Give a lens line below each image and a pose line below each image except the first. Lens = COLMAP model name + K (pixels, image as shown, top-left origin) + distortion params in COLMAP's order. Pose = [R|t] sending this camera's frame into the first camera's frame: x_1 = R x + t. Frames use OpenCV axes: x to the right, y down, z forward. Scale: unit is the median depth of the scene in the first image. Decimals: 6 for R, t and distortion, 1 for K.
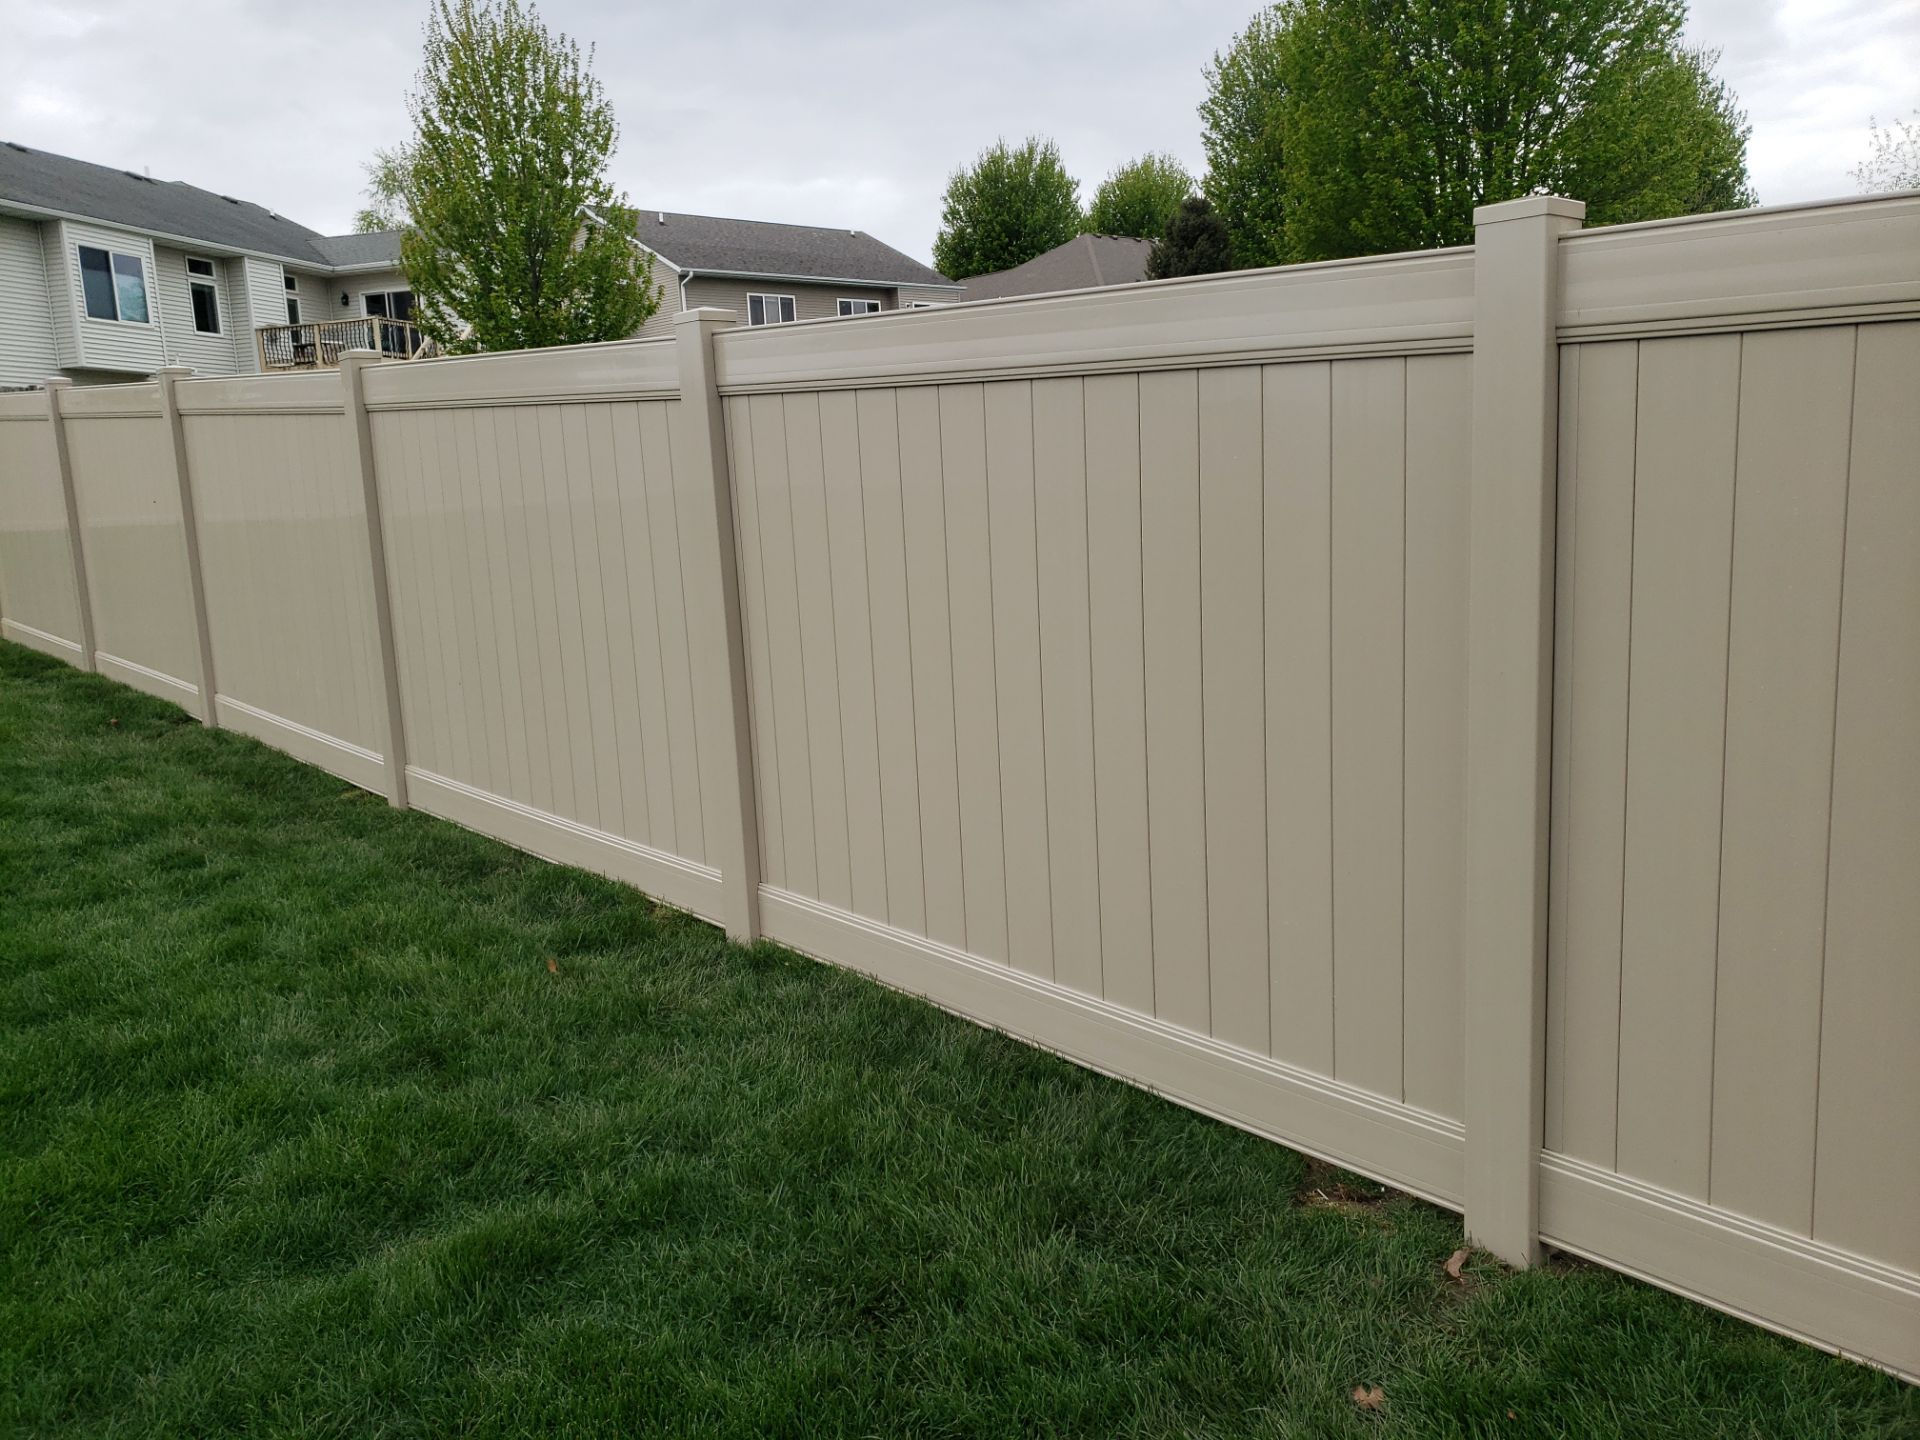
lens RADIAL K [[1478.0, 0, 928.1], [0, 1478.0, 724.6], [0, 0, 1]] dist [-0.010756, 0.047875]
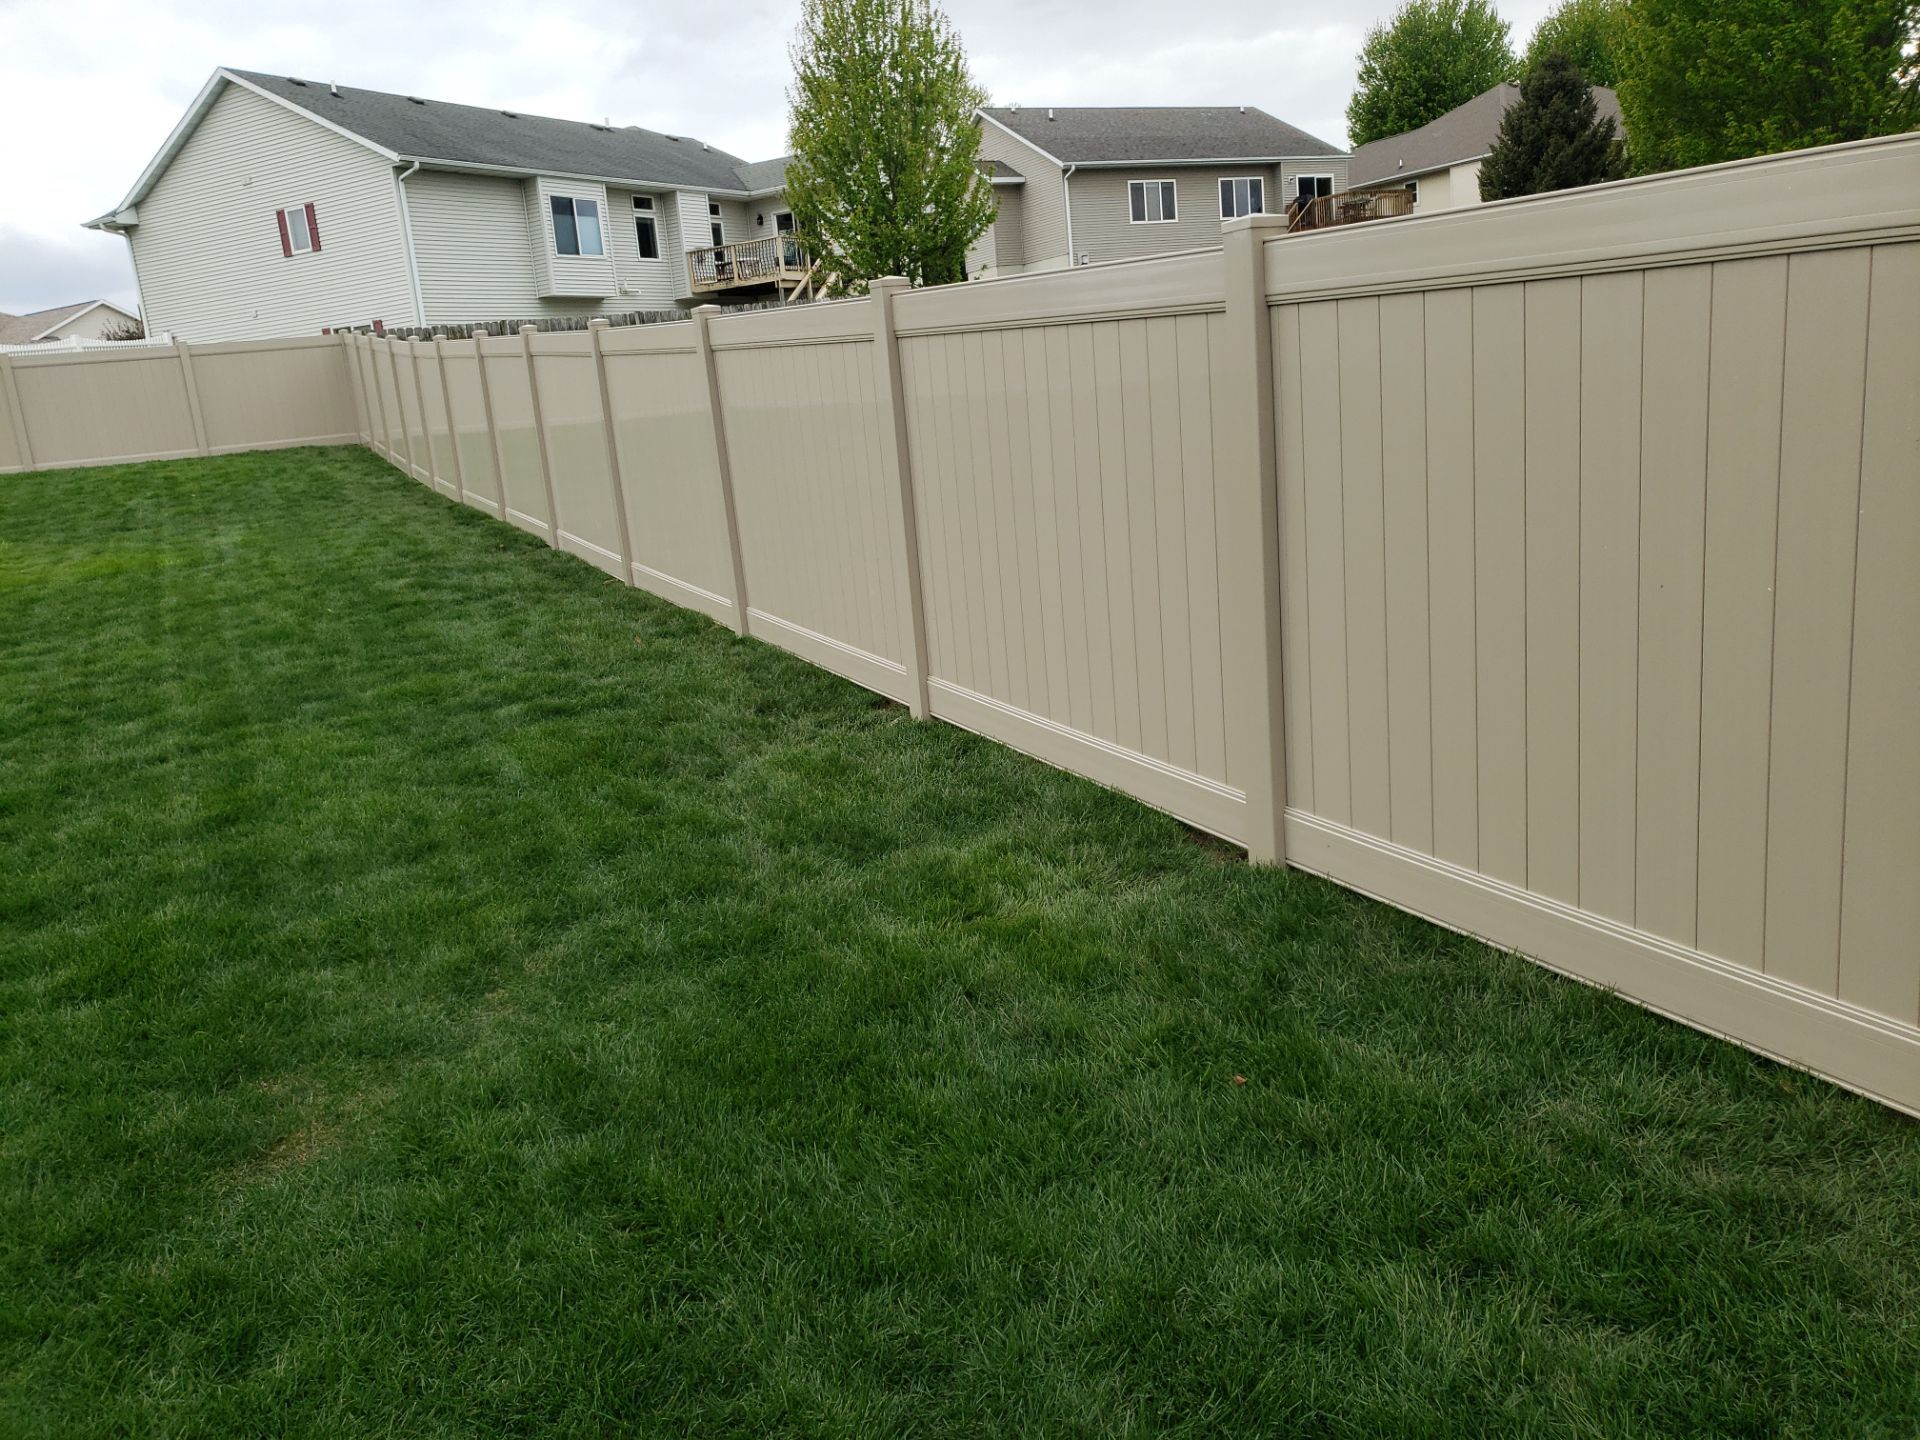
lens RADIAL K [[1476.5, 0, 960.0], [0, 1476.5, 720.0], [0, 0, 1]] dist [-0.011277, 0.045249]
pose [[0.961781, 0.024376, -0.272734, 0.090739], [-0.003391, 0.997014, 0.077151, 0.014438], [0.273800, -0.073277, 0.958991, -0.104007]]
